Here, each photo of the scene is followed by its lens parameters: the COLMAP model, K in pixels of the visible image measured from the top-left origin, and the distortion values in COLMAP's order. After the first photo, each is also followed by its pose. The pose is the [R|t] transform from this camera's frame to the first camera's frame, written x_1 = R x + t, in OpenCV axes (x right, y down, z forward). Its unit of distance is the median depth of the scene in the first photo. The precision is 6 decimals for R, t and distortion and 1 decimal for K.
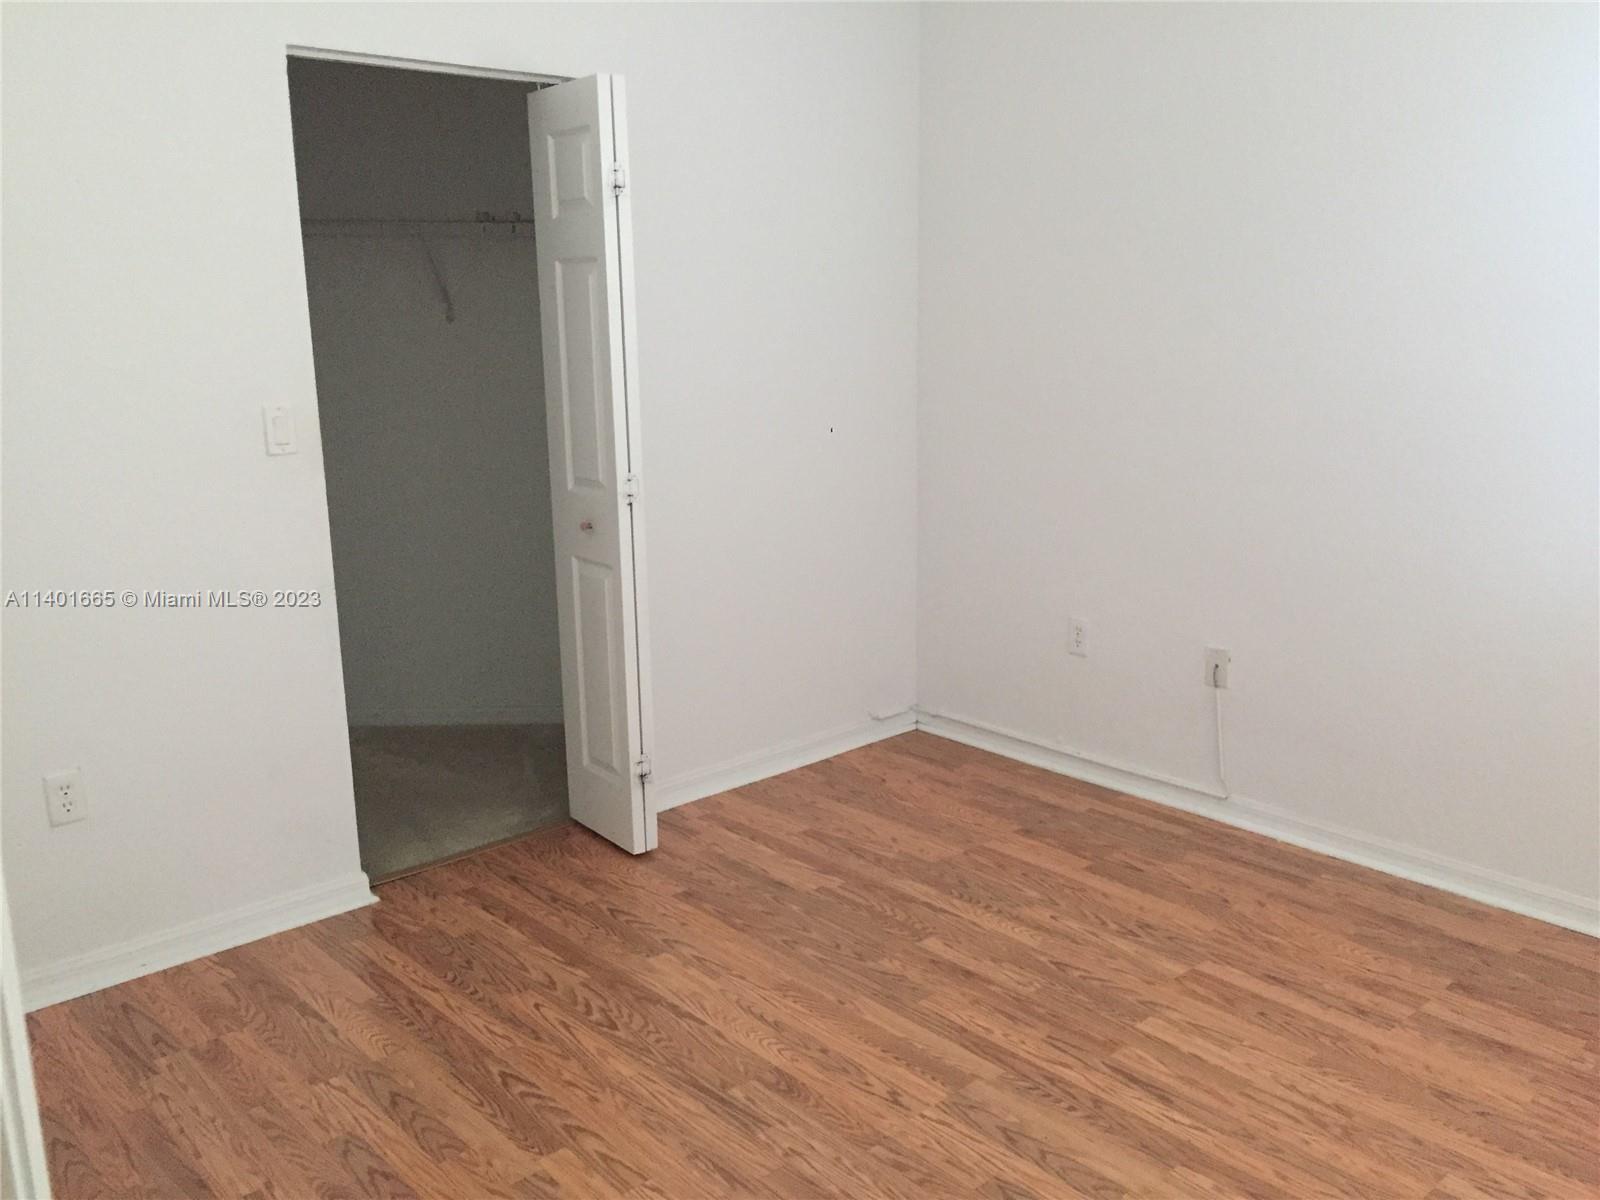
lens RADIAL K [[1361.0, 0, 800.0], [0, 1361.0, 594.5], [0, 0, 1]] dist [0.081348, -0.097768]
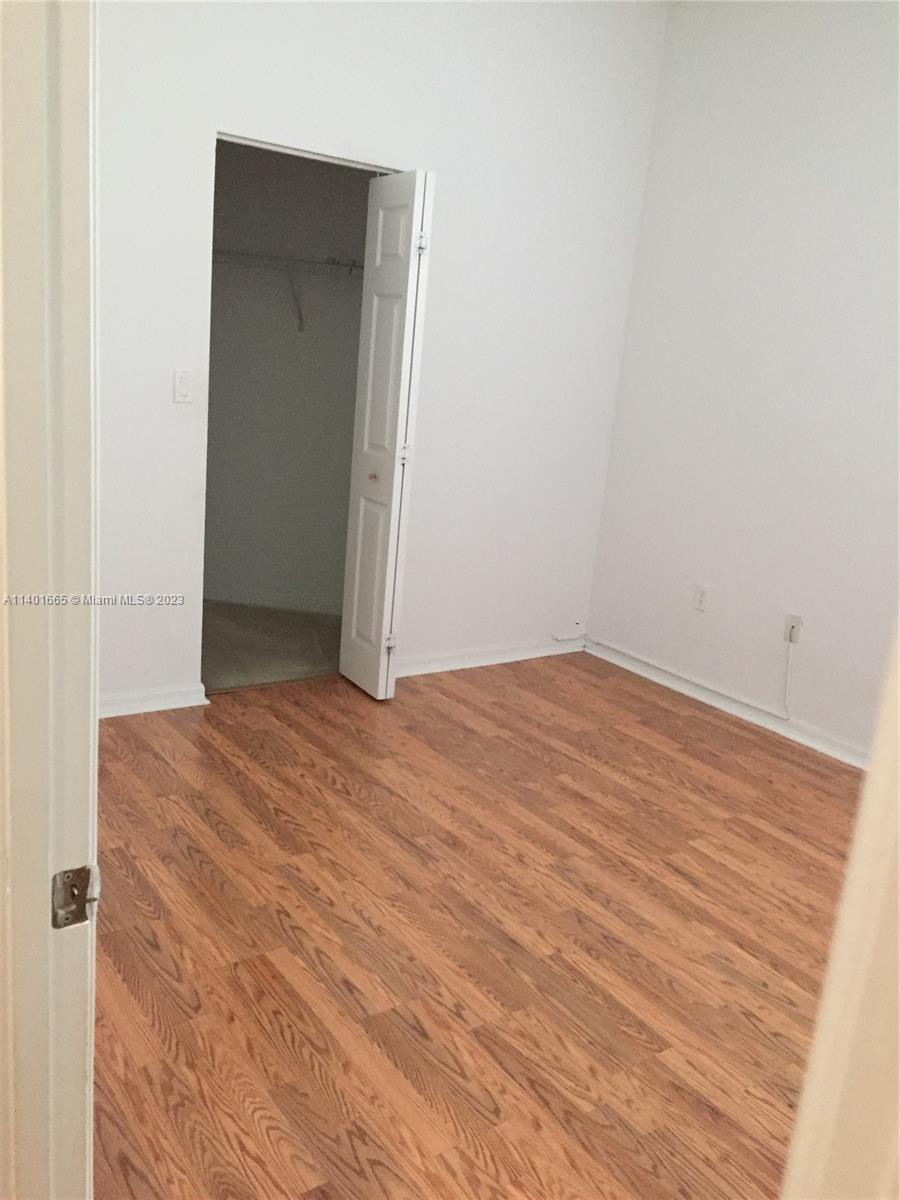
lens RADIAL K [[1020.7, 0, 447.2], [0, 1020.7, 606.2], [0, 0, 1]] dist [0.081348, -0.097768]
pose [[0.988320, 0.129567, -0.080230, 0.034698], [-0.126707, 0.991142, 0.039785, 0.039178], [0.084675, -0.029155, 0.995982, -0.119498]]
